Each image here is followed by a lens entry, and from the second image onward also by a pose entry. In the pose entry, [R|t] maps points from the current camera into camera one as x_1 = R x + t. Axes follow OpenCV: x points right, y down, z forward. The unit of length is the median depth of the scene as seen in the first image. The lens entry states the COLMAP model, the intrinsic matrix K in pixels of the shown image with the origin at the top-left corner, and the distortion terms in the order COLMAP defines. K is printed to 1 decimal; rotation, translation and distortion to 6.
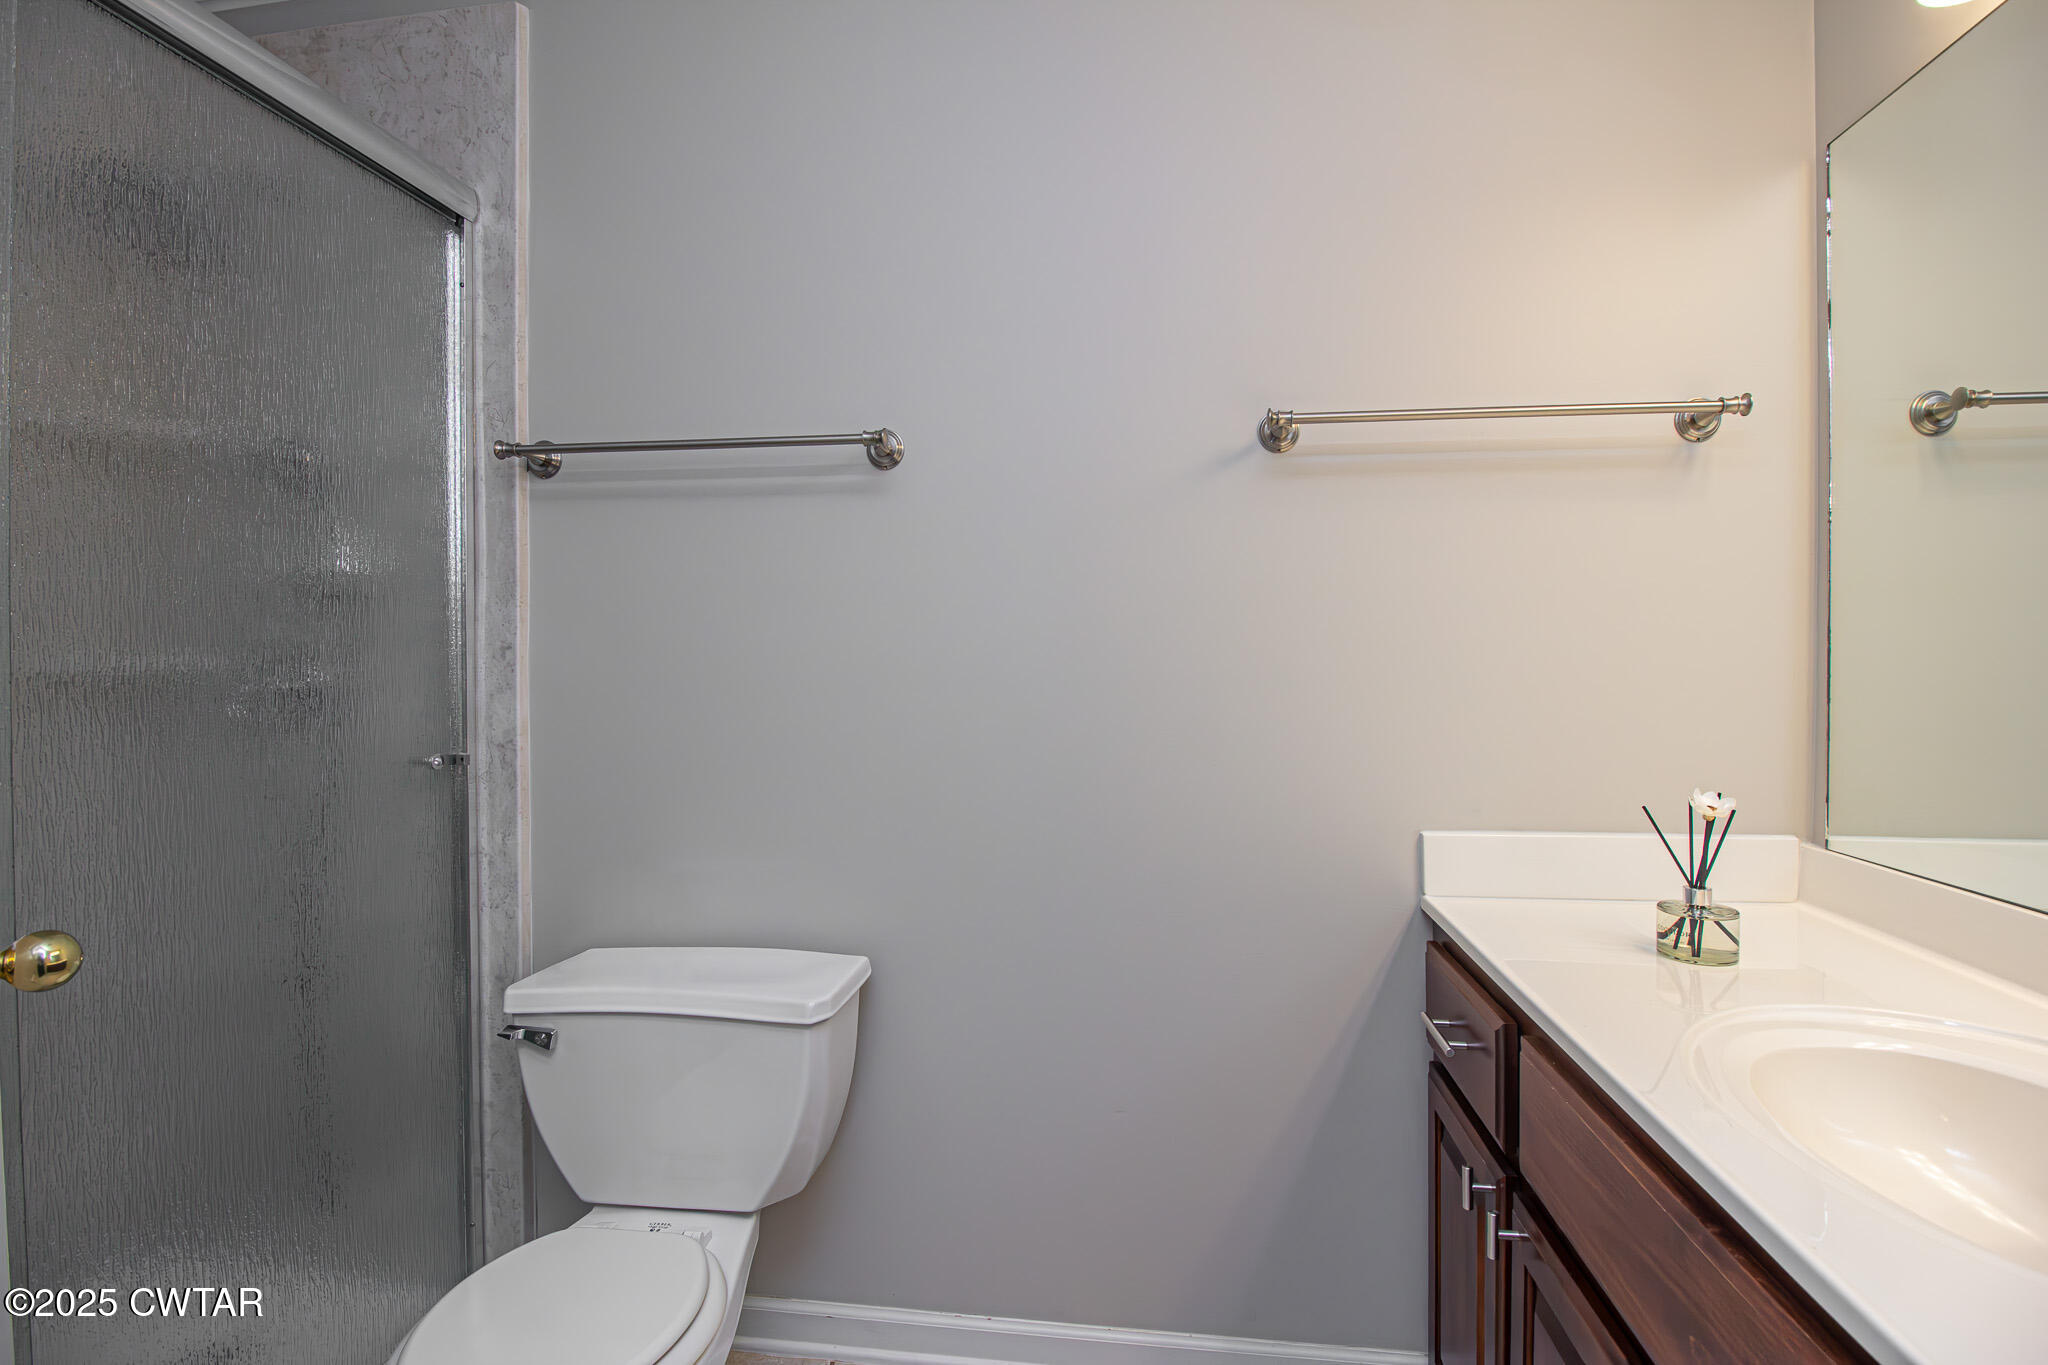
lens RADIAL K [[963.2, 0, 1031.9], [0, 963.2, 677.6], [0, 0, 1]] dist [-0.011145, -0.003322]
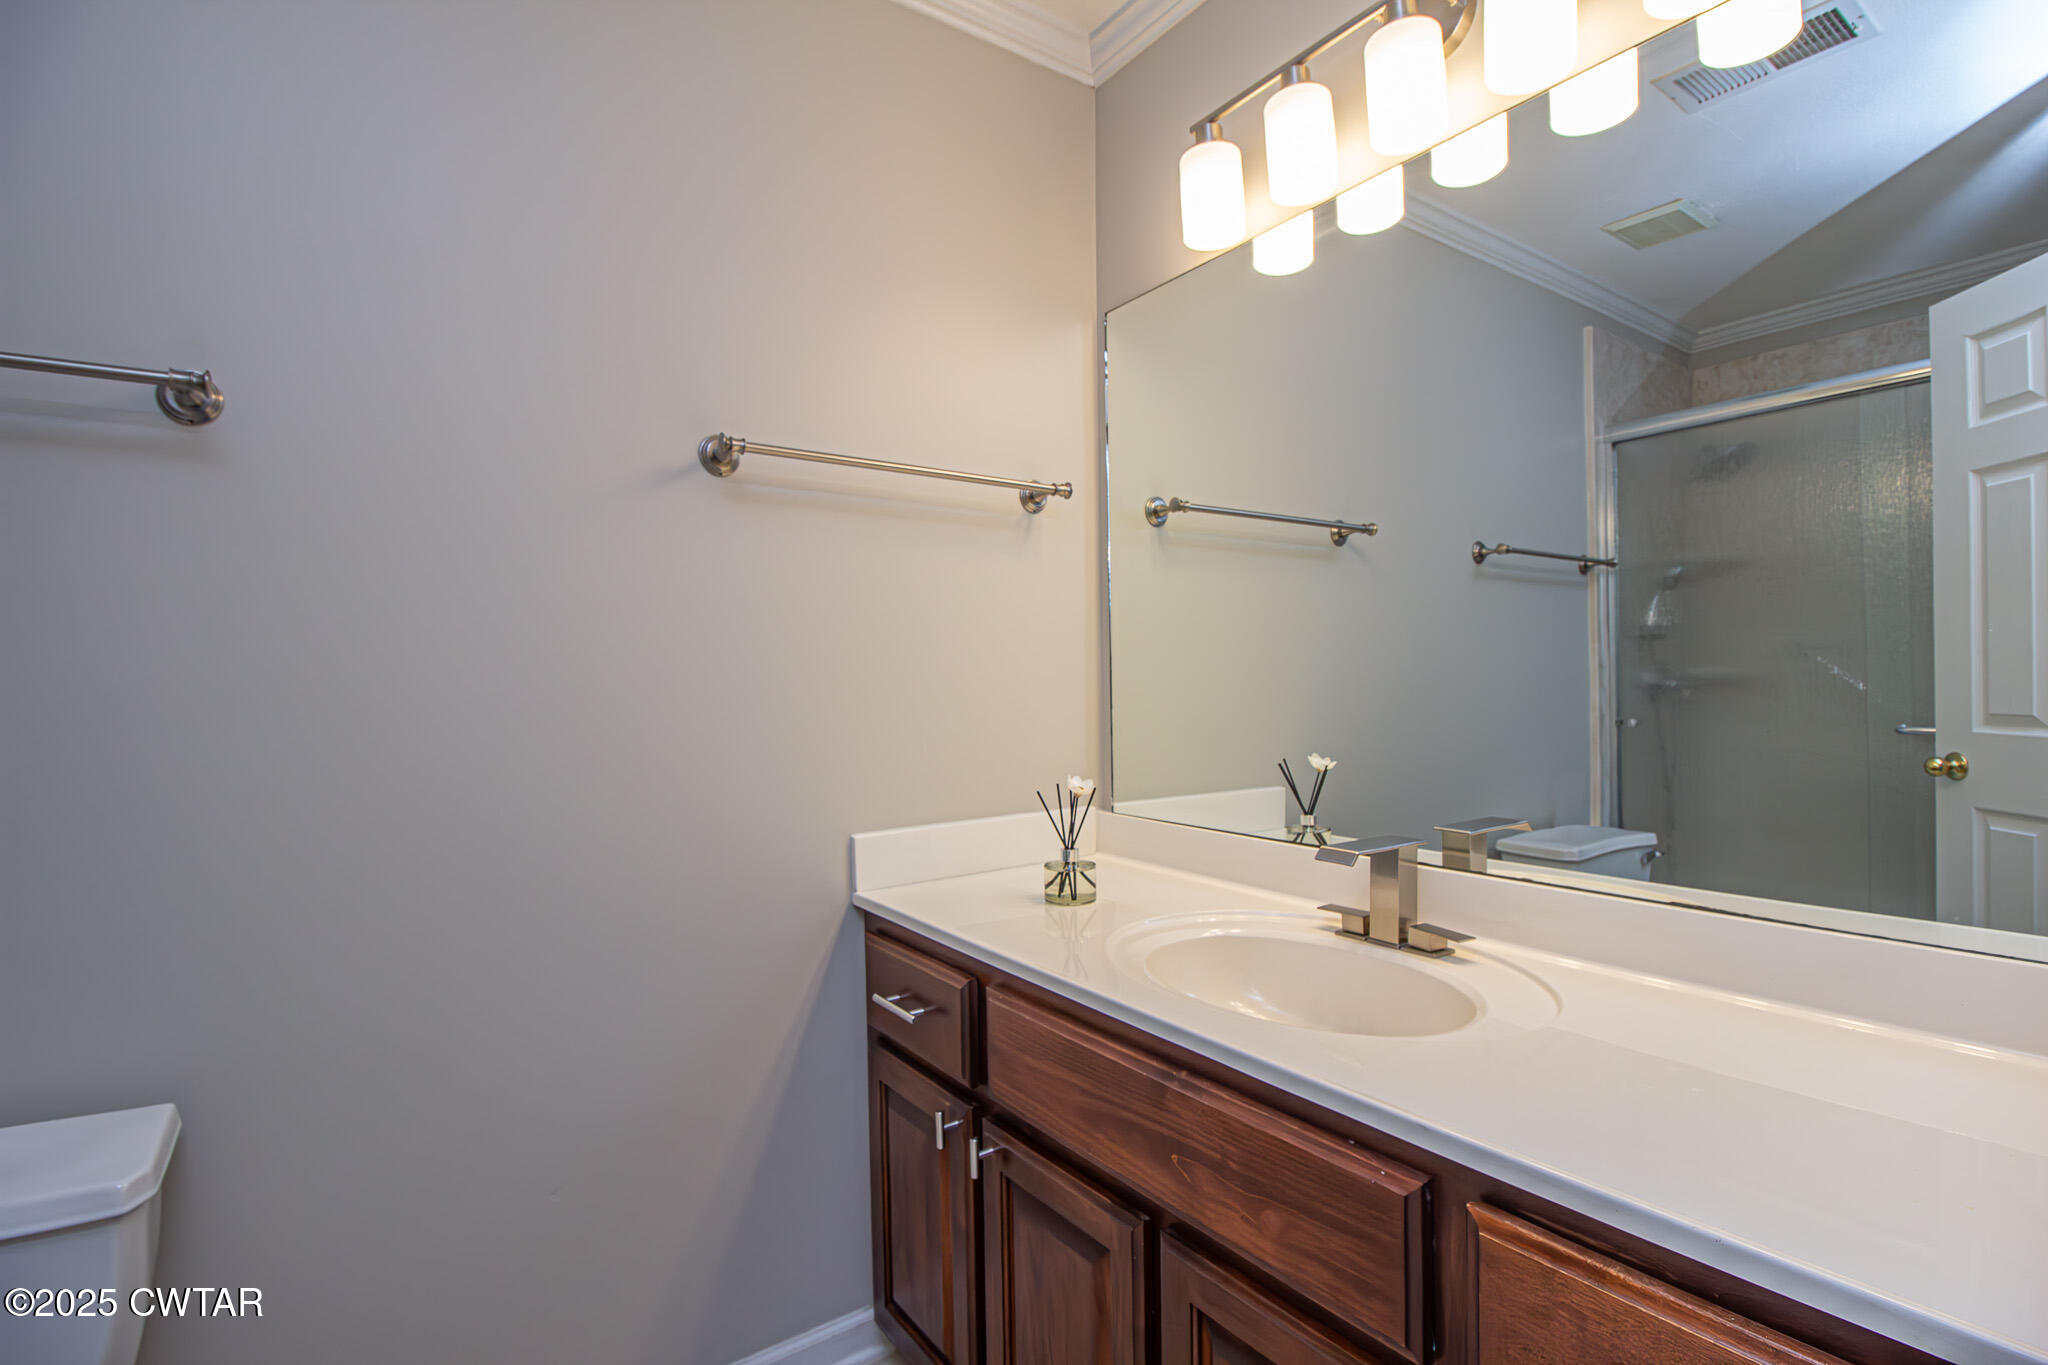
lens RADIAL K [[963.2, 0, 1035.4], [0, 963.2, 681.3], [0, 0, 1]] dist [-0.011145, -0.003322]
pose [[0.721251, -0.008766, 0.692618, -0.233895], [0.021308, 0.999727, -0.009536, -0.002513], [-0.692346, 0.021637, 0.721241, 0.049956]]
